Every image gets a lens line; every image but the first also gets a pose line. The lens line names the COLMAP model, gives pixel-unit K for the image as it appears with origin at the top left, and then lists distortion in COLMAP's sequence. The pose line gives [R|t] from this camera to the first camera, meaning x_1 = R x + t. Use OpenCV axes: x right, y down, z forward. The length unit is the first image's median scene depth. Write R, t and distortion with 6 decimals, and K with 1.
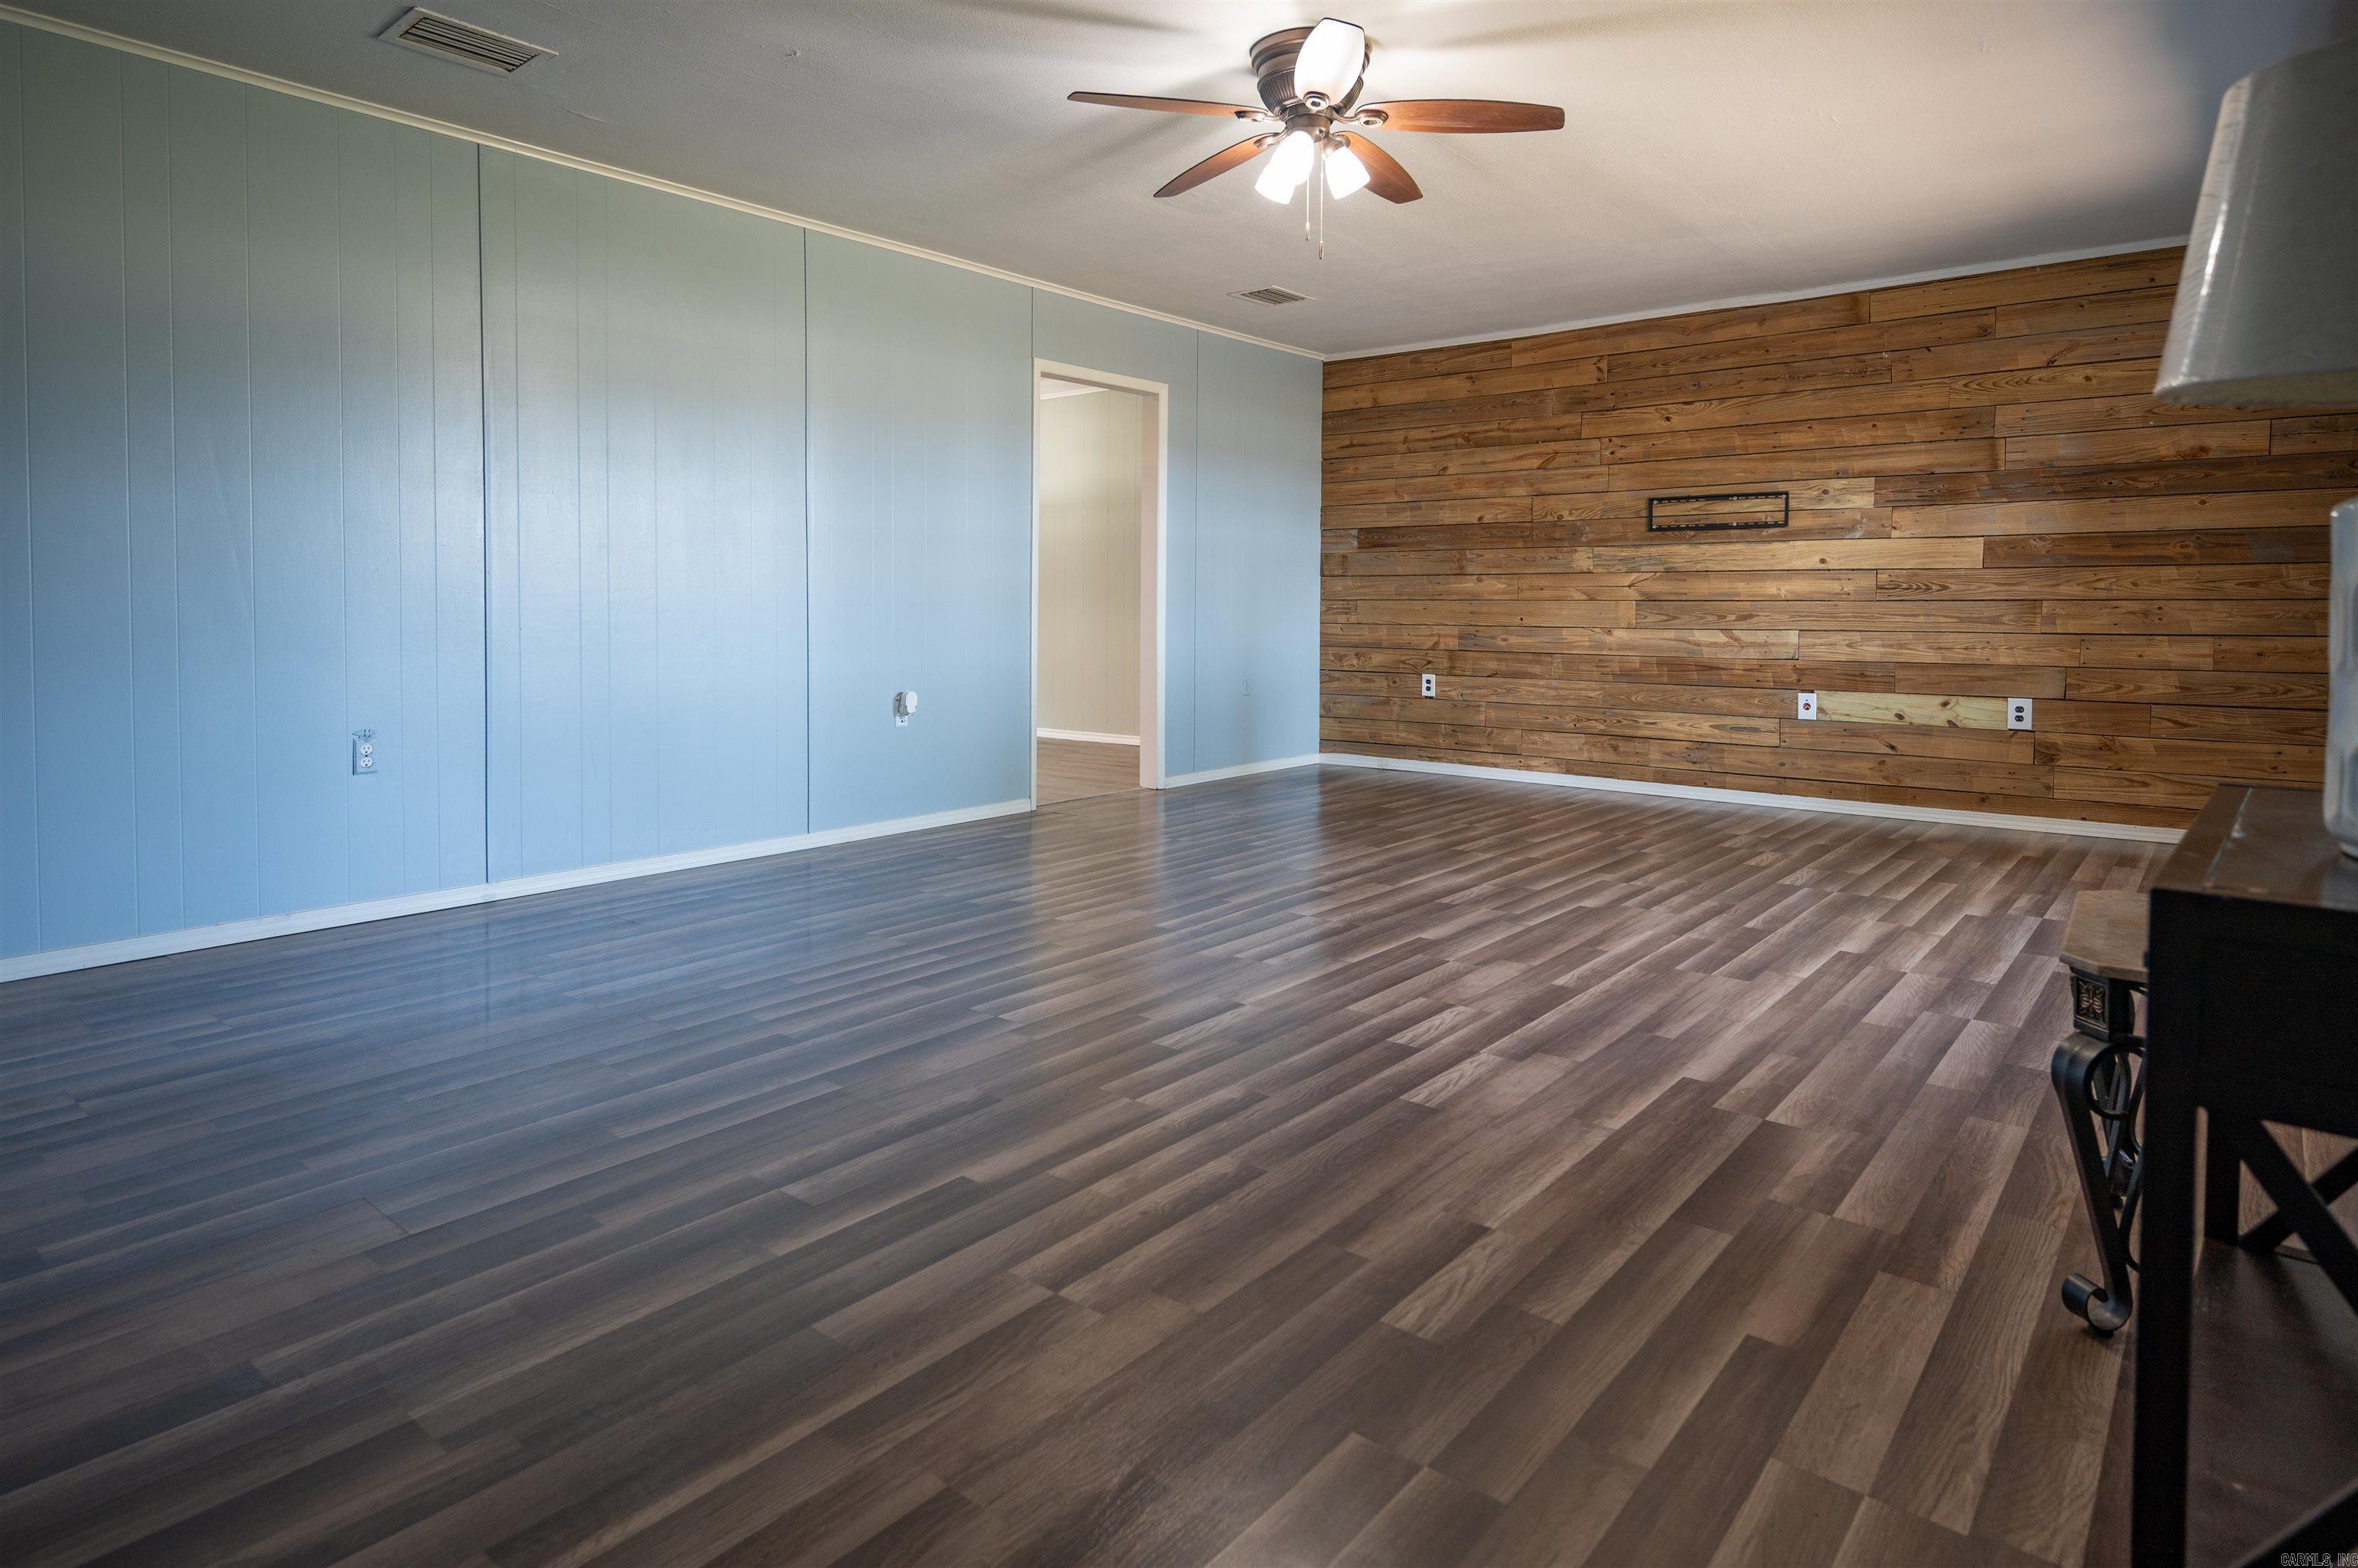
lens RADIAL K [[1304.3, 0, 1184.3], [0, 1304.3, 790.2], [0, 0, 1]] dist [0.000632, 0.000258]
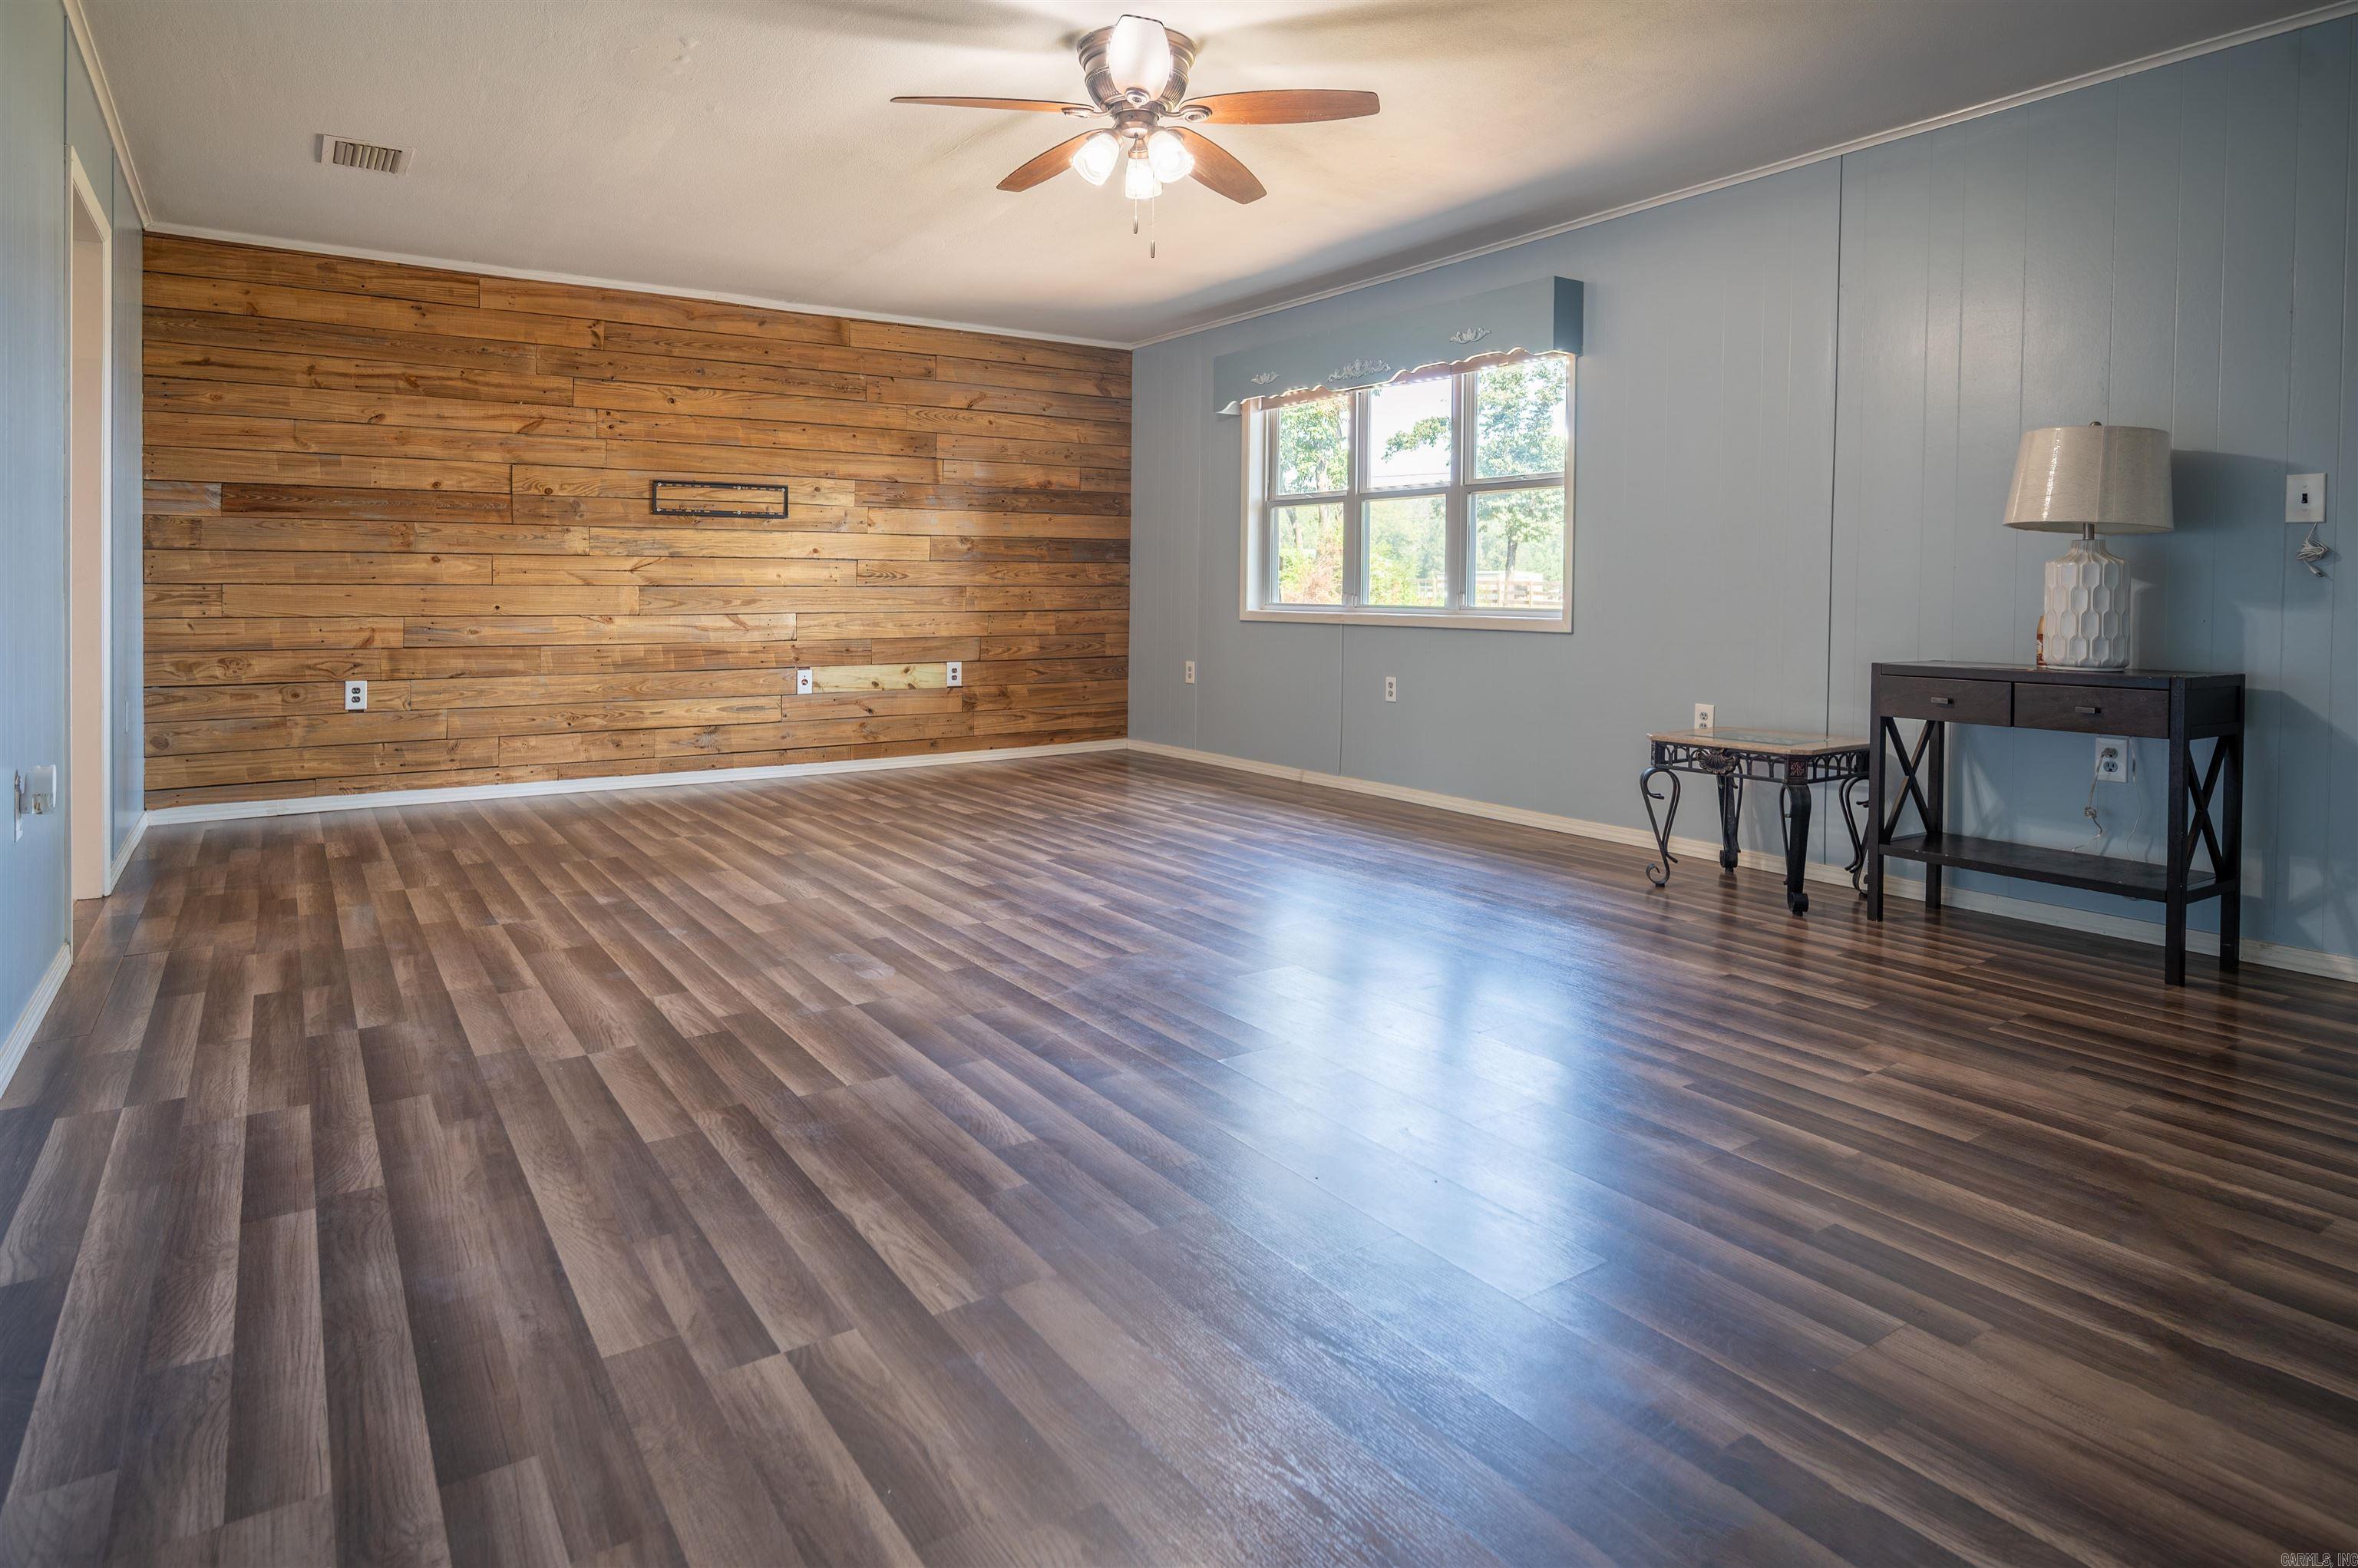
lens RADIAL K [[1304.3, 0, 1181.1], [0, 1304.3, 779.1], [0, 0, 1]] dist [0.000632, 0.000258]
pose [[0.285525, -0.142397, 0.947733, -0.470750], [0.132603, 0.985258, 0.108086, -0.057703], [-0.949153, 0.094811, 0.300199, 0.357274]]
